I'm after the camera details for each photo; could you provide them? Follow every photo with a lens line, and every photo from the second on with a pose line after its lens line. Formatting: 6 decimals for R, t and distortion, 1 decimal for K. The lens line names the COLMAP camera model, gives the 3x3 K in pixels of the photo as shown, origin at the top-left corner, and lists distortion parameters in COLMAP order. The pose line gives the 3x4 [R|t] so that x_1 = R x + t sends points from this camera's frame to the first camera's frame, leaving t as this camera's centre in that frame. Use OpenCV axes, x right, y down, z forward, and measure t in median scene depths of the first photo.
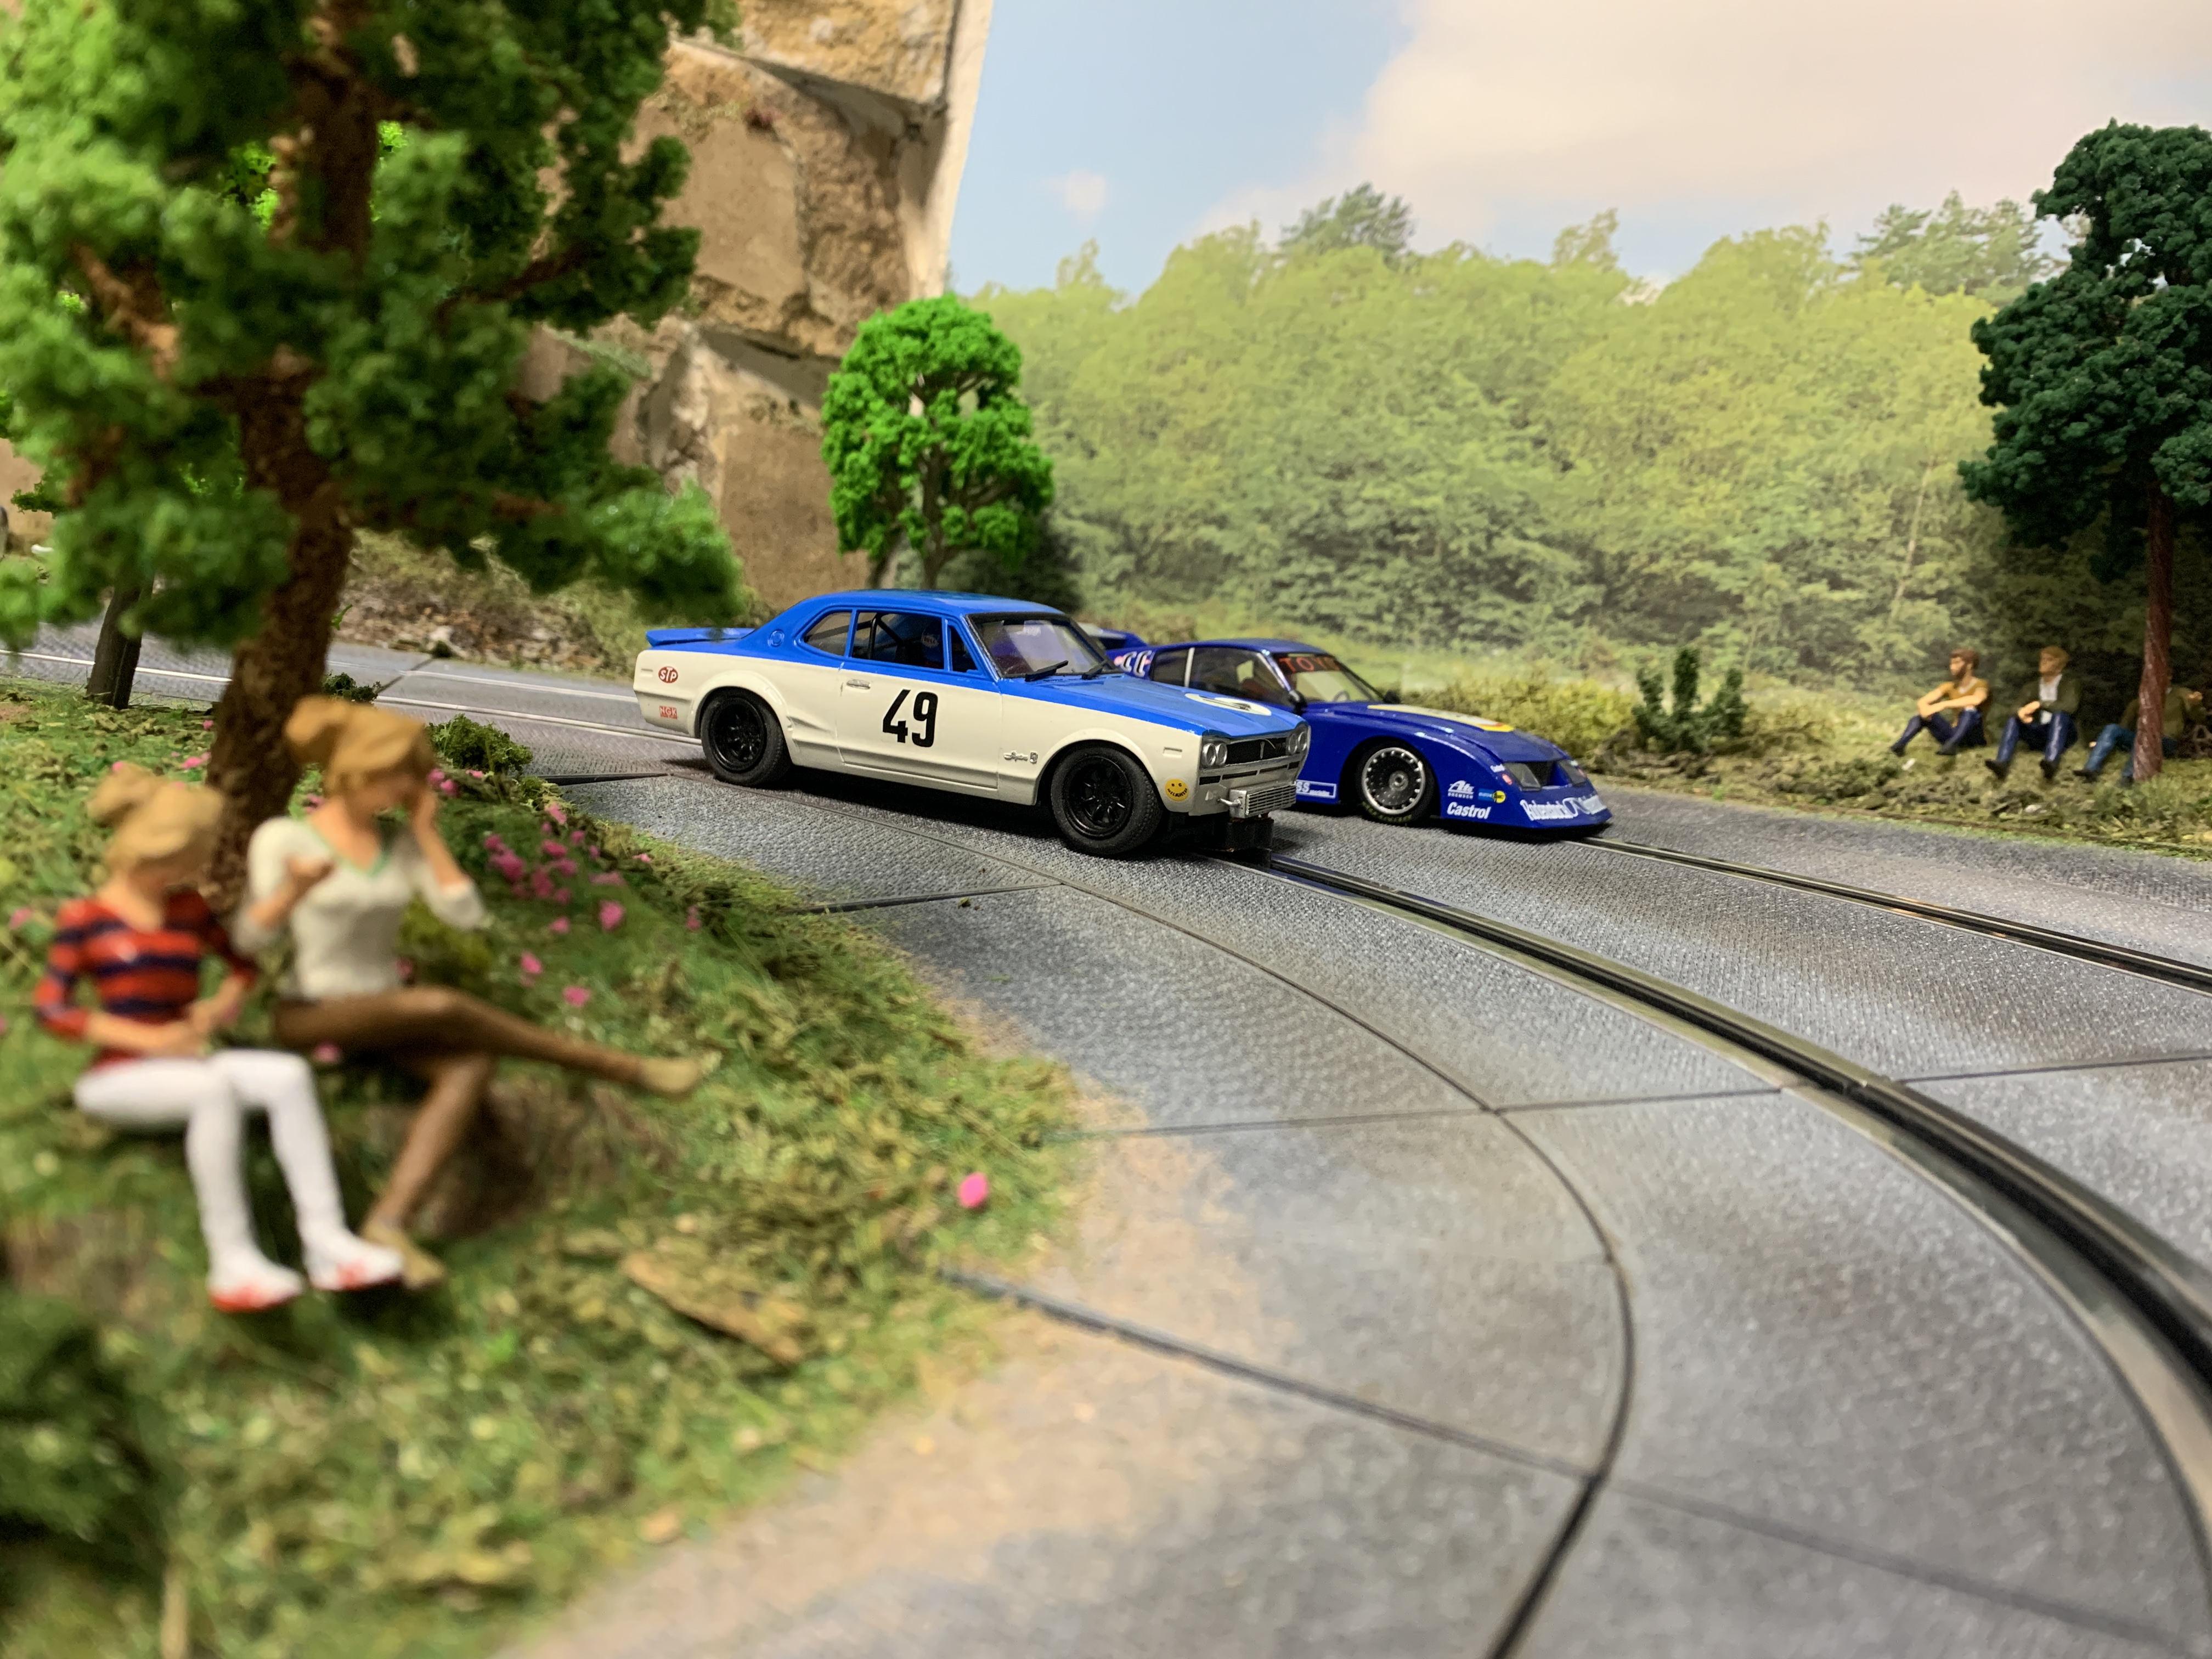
lens RADIAL K [[1675.5, 0, 1093.0], [0, 1675.5, 819.7], [0, 0, 1]] dist [-0.012398, -0.011310]
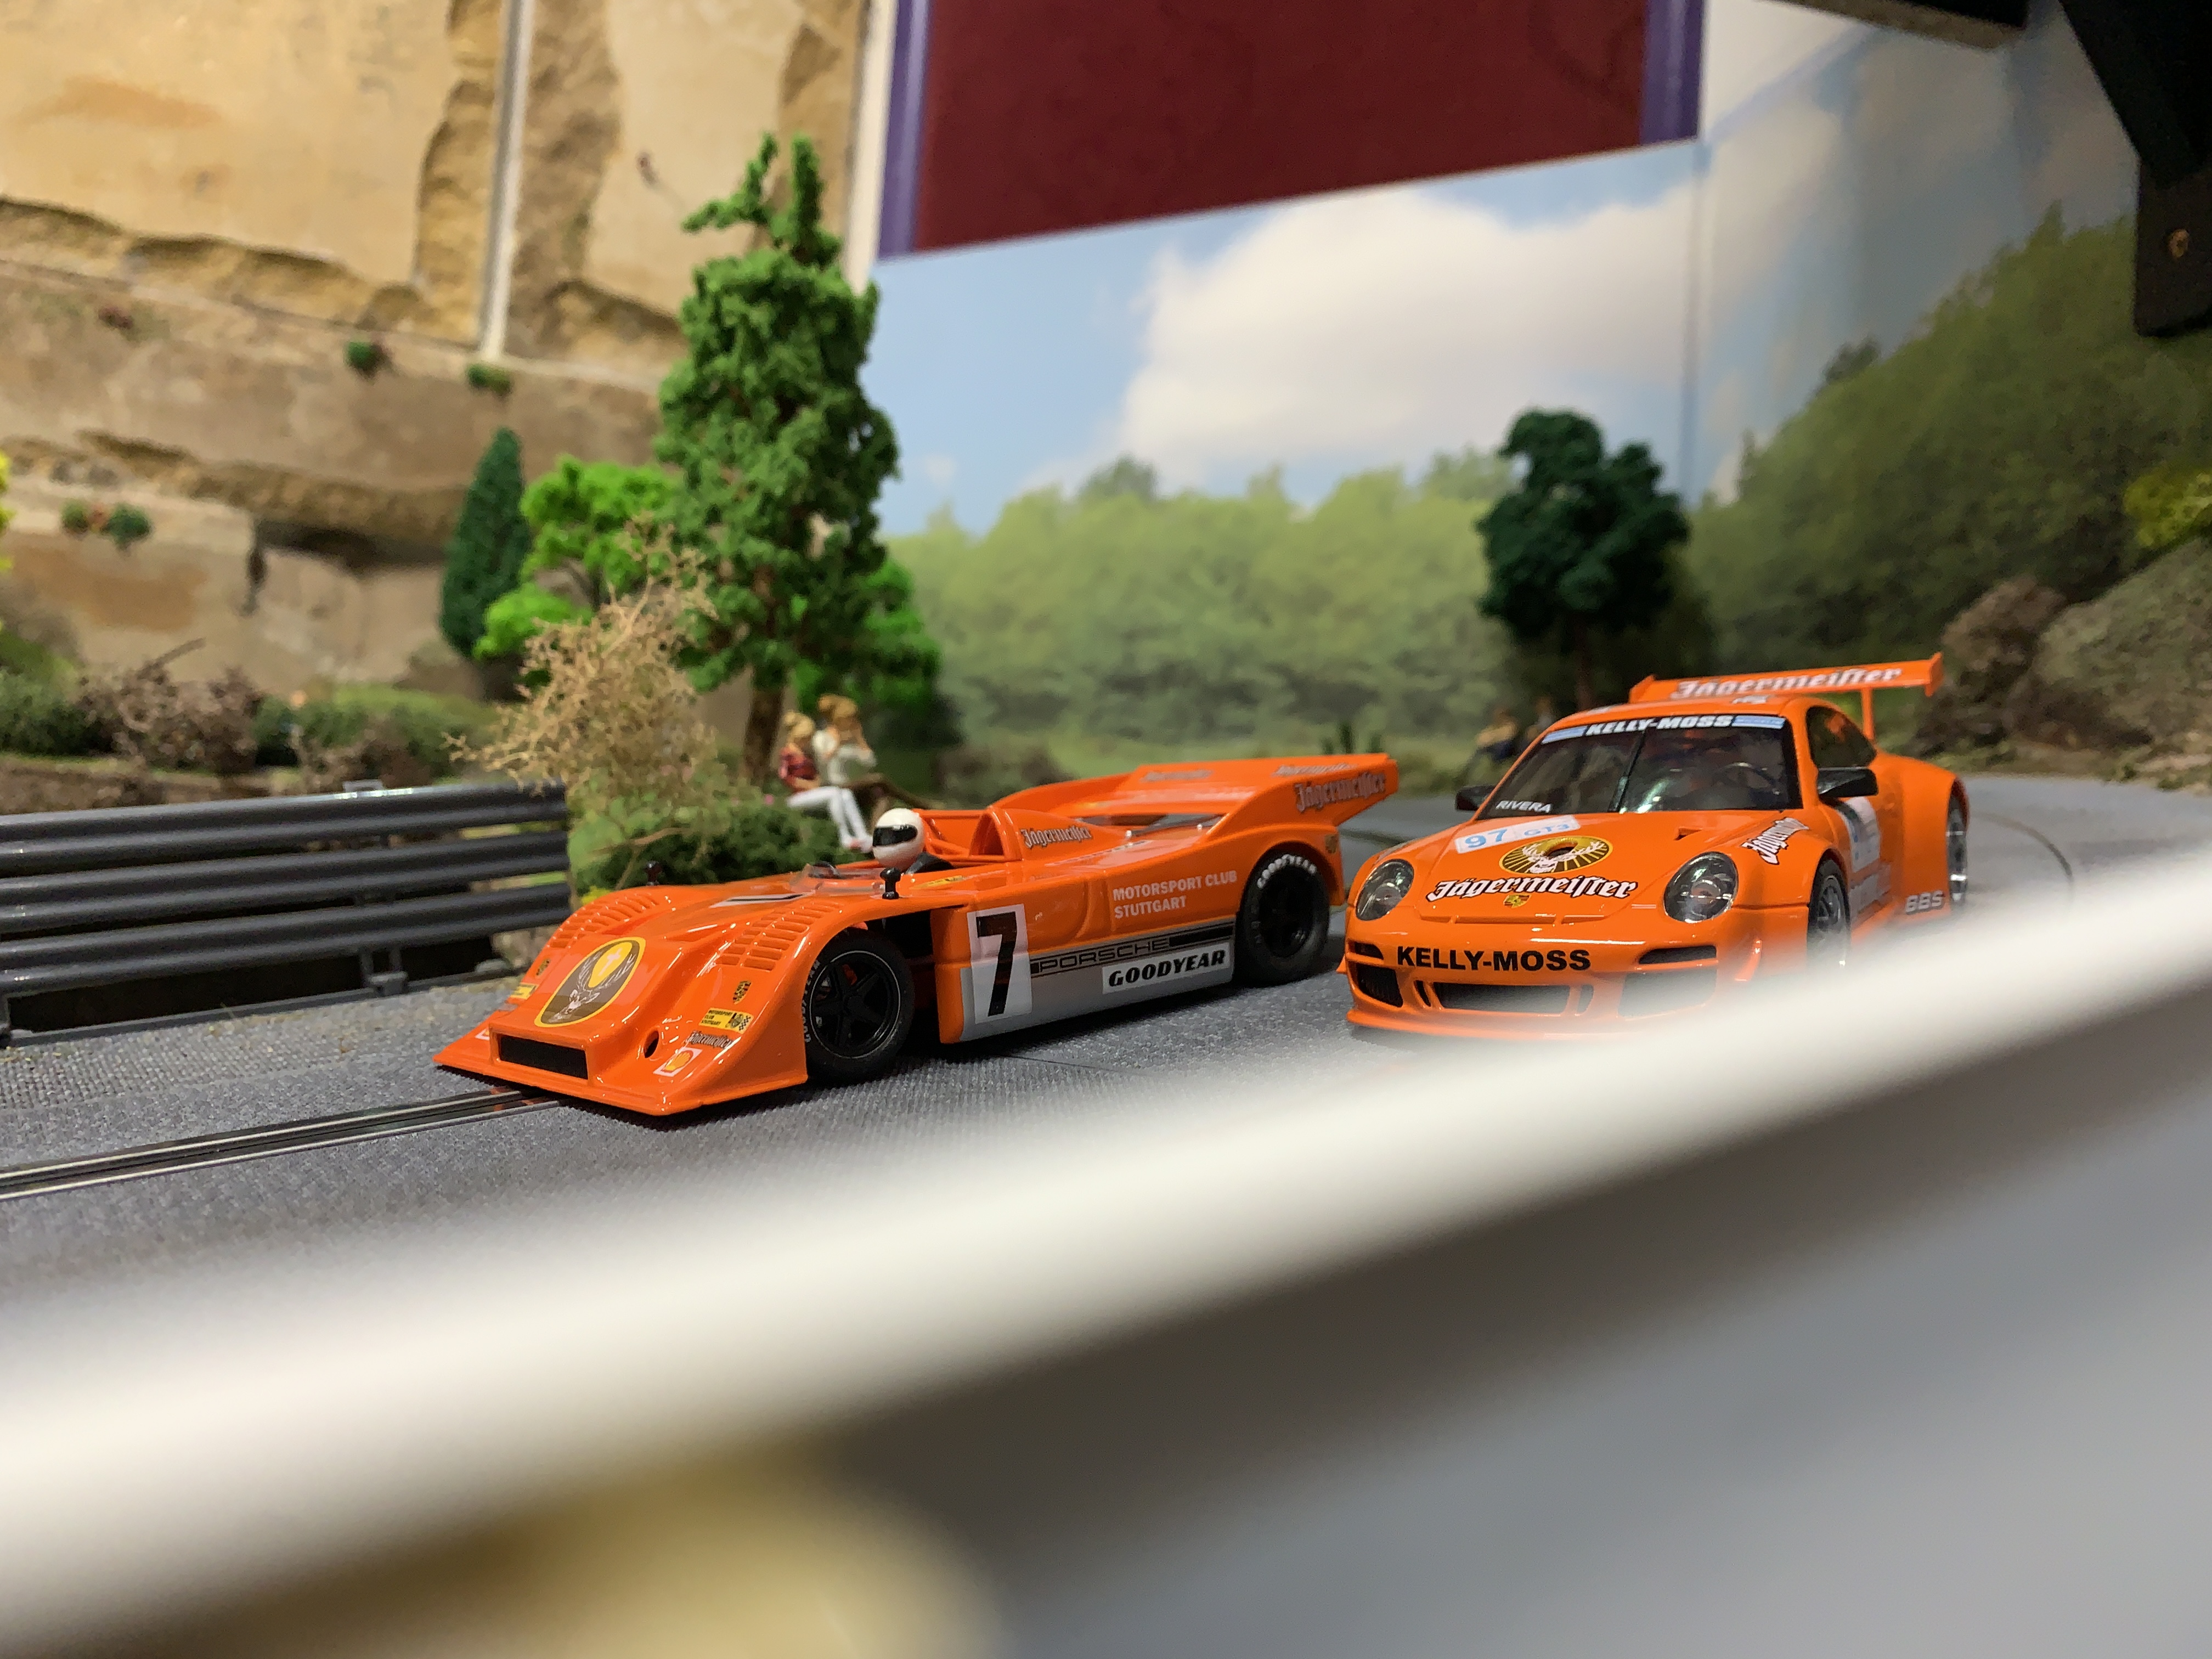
lens RADIAL K [[1675.5, 0, 1110.5], [0, 1675.5, 836.5], [0, 0, 1]] dist [-0.012398, -0.011310]
pose [[0.988437, -0.092899, 0.119843, -0.075974], [0.105519, 0.989001, -0.103646, 0.140130], [-0.108897, 0.115093, 0.987368, -0.531705]]
